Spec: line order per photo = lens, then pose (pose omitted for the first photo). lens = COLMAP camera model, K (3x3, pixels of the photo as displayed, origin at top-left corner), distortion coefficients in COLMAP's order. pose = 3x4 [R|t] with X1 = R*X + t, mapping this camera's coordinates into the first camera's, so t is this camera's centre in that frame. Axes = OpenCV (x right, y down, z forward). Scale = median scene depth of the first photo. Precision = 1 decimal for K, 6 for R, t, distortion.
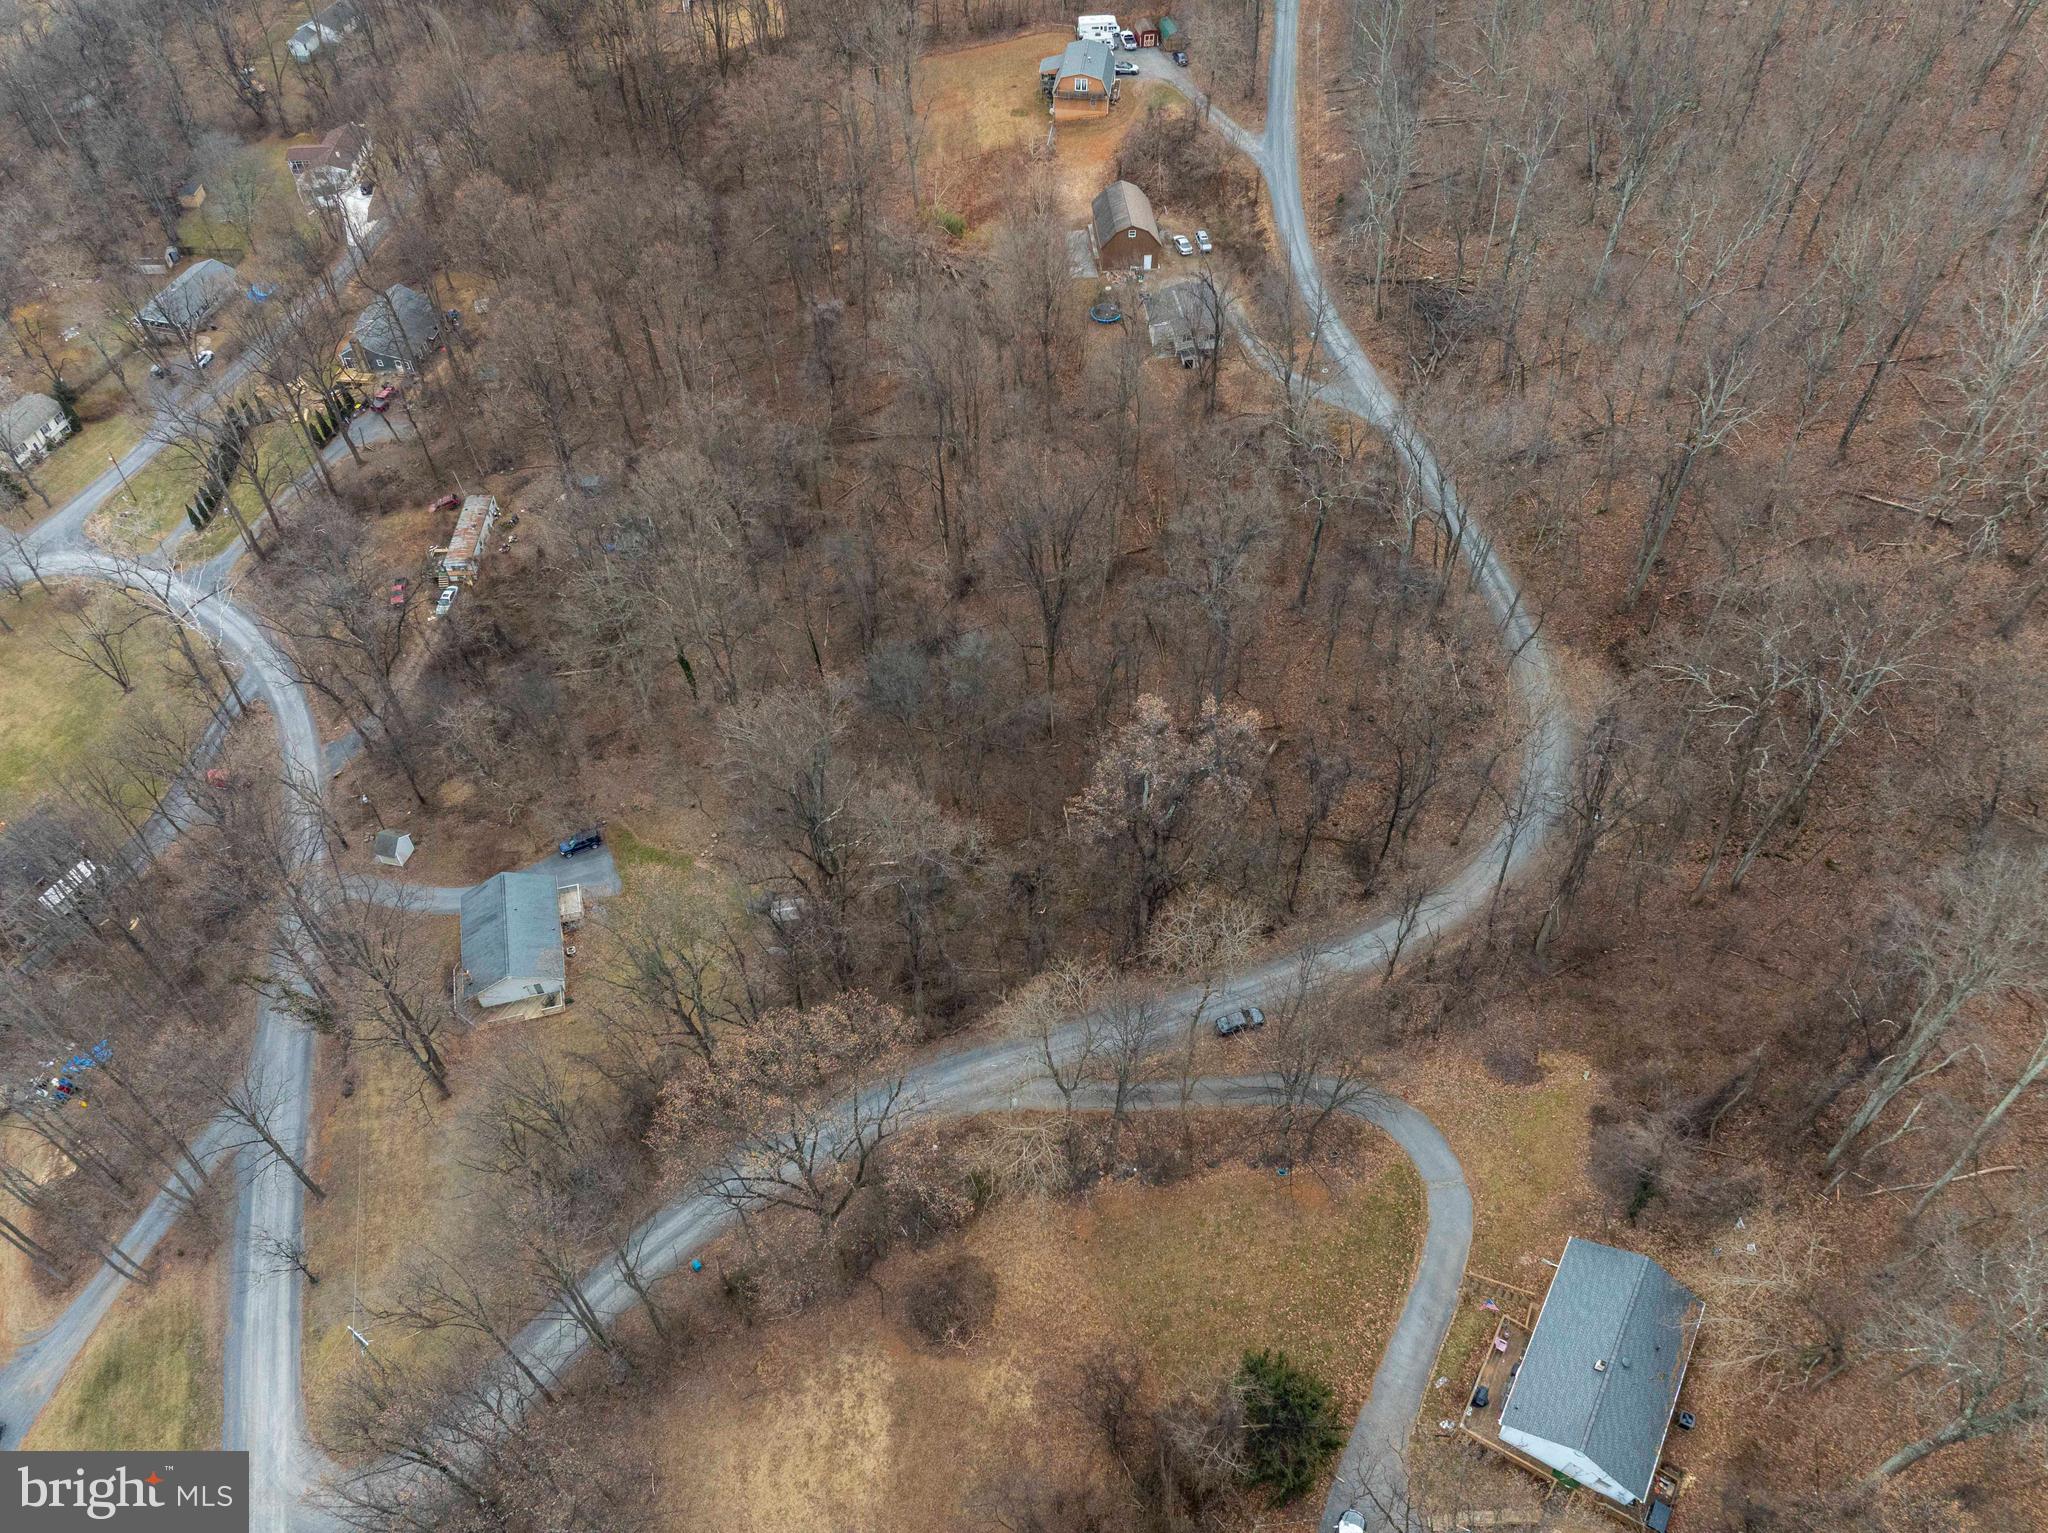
lens RADIAL K [[1432.2, 0, 1027.3], [0, 1432.2, 761.3], [0, 0, 1]] dist [-0.048167, 0.015074]
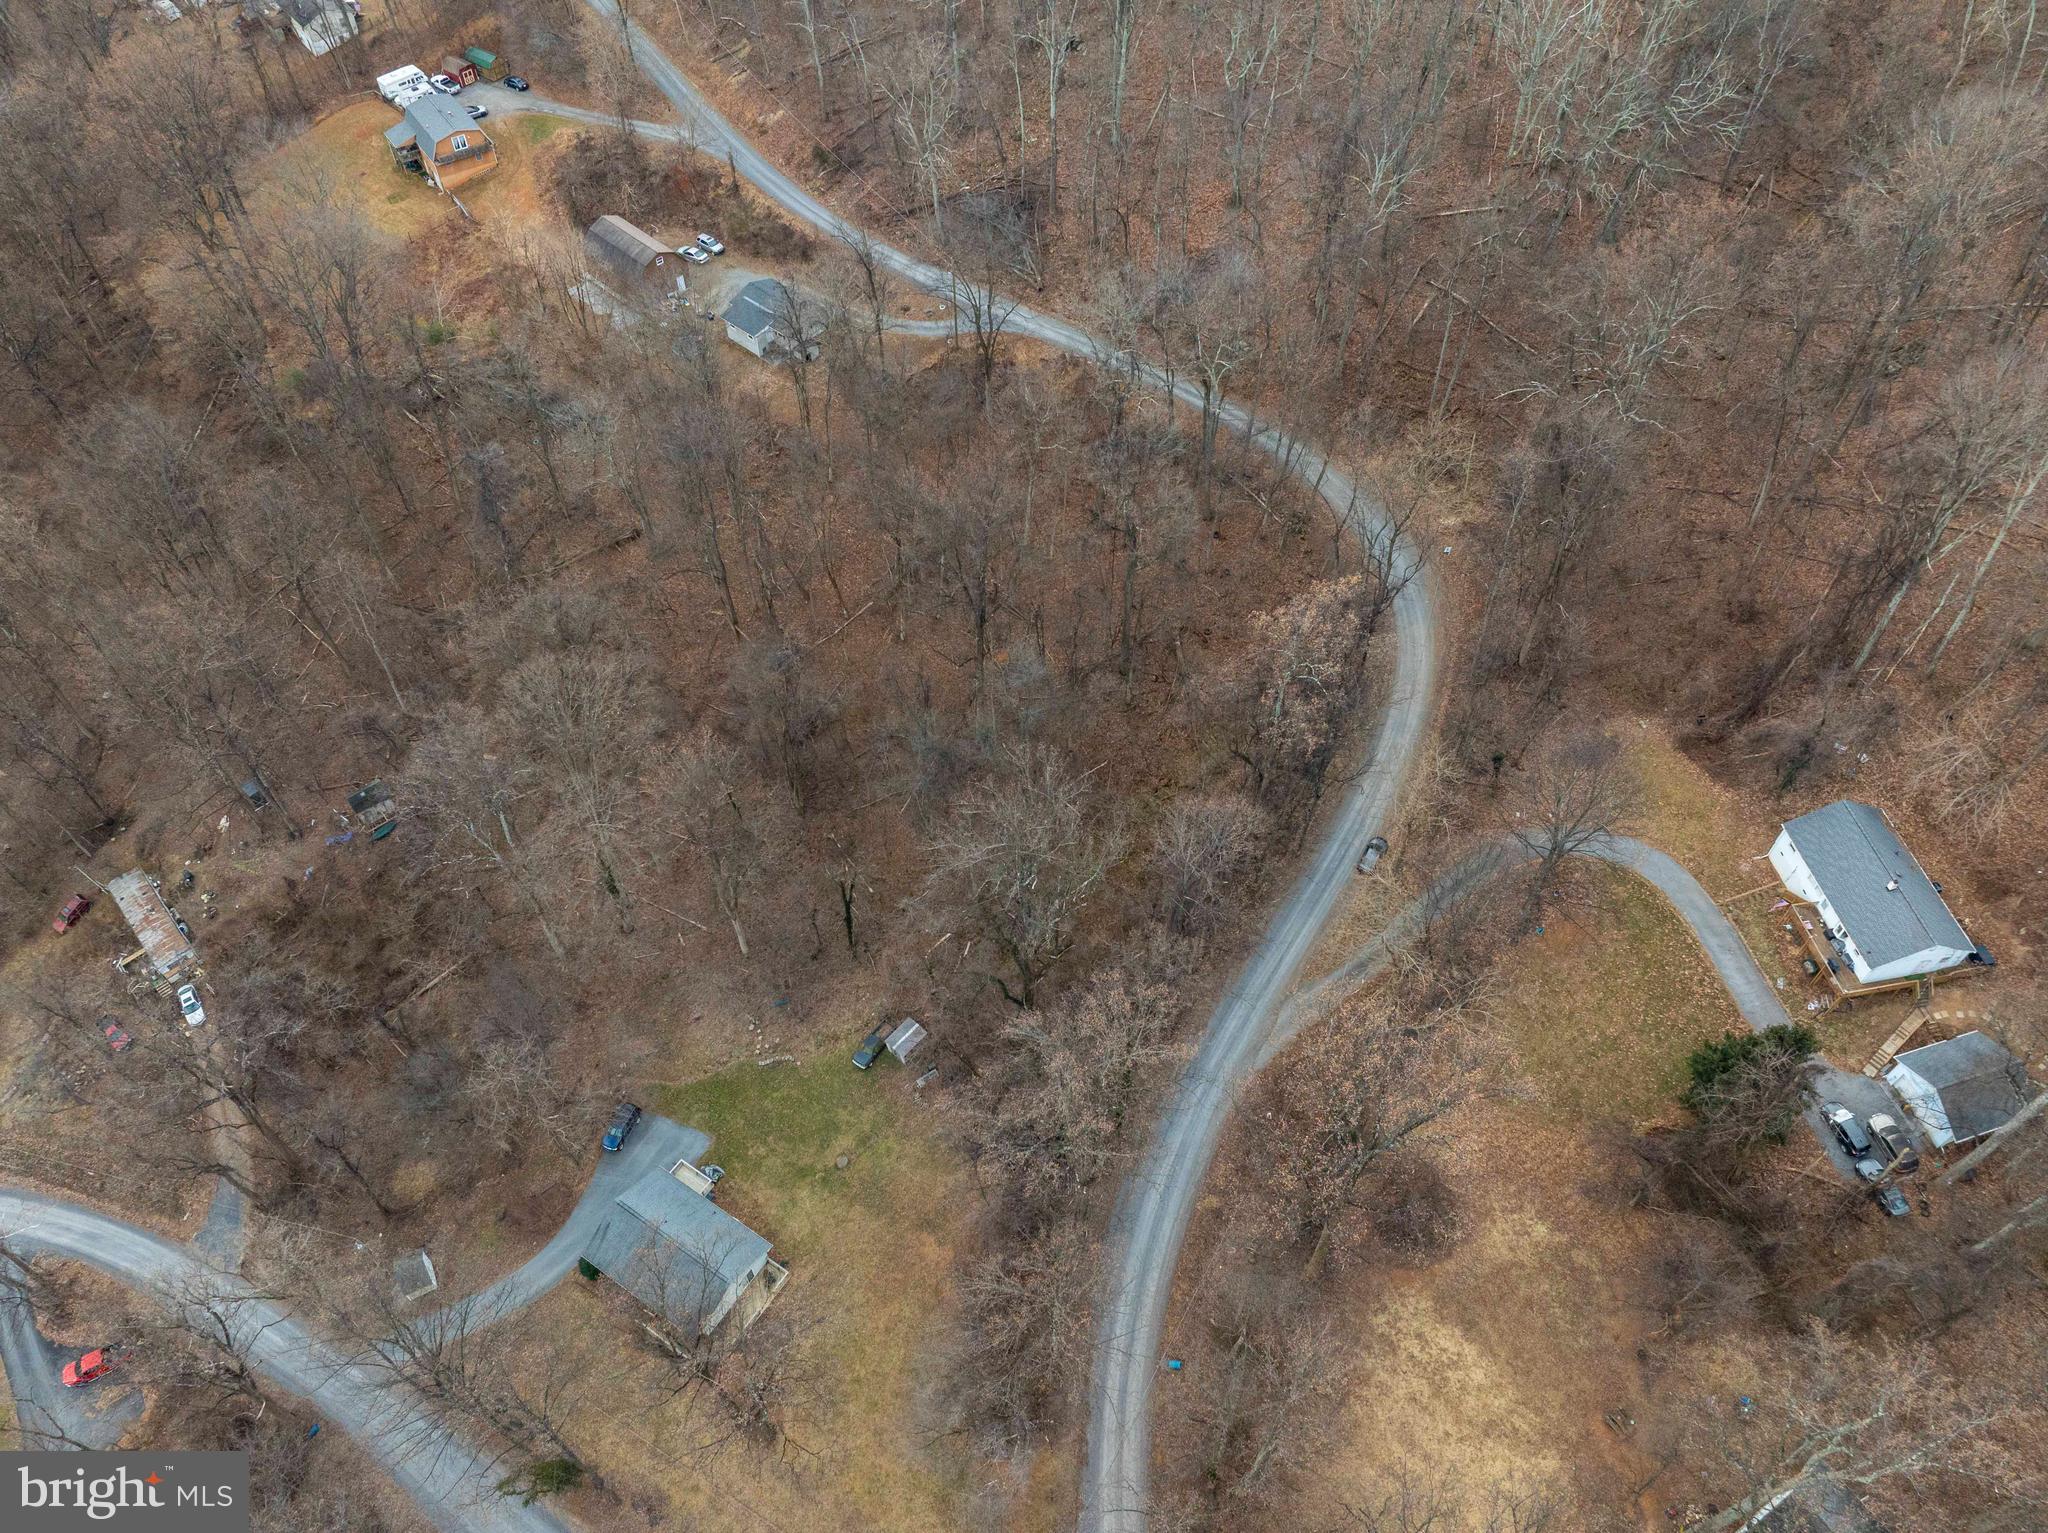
lens RADIAL K [[1432.2, 0, 1027.3], [0, 1432.2, 761.3], [0, 0, 1]] dist [-0.048167, 0.015074]
pose [[0.757195, -0.509046, 0.409302, -0.361523], [0.496380, 0.855741, 0.145992, -0.131608], [-0.424573, 0.092625, 0.900643, 0.109087]]
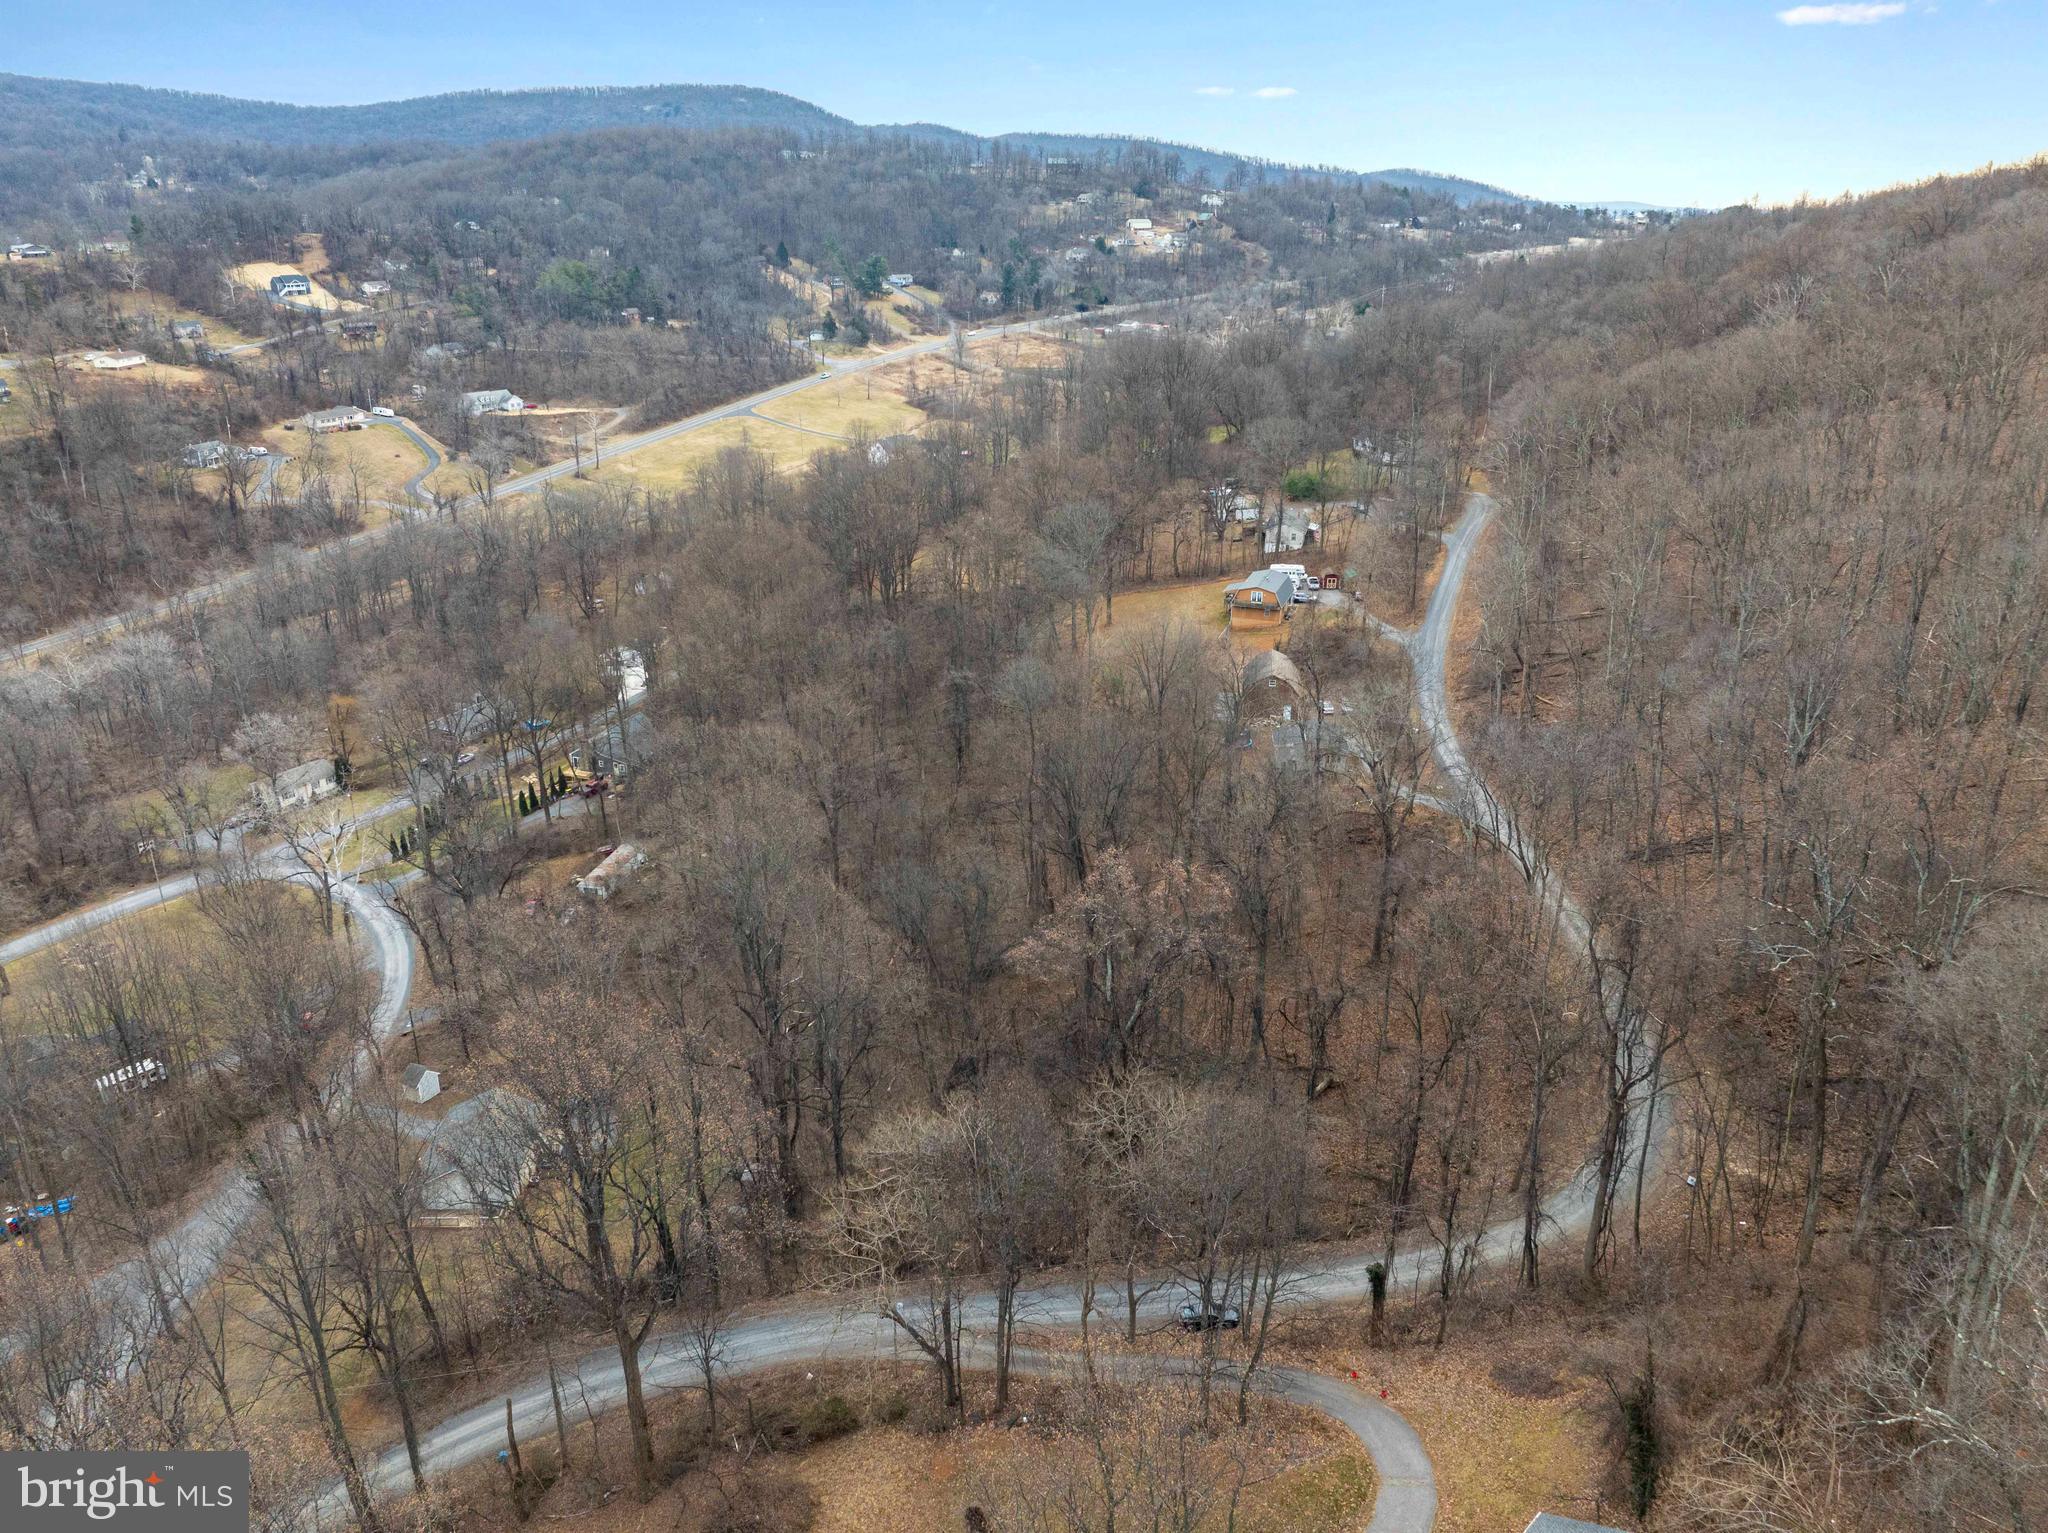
lens RADIAL K [[1432.2, 0, 1027.3], [0, 1432.2, 761.3], [0, 0, 1]] dist [-0.048167, 0.015074]
pose [[0.973888, 0.087707, -0.209401, 0.152914], [-0.174804, 0.878235, -0.445136, 0.228271], [0.144862, 0.470117, 0.870635, 0.094298]]
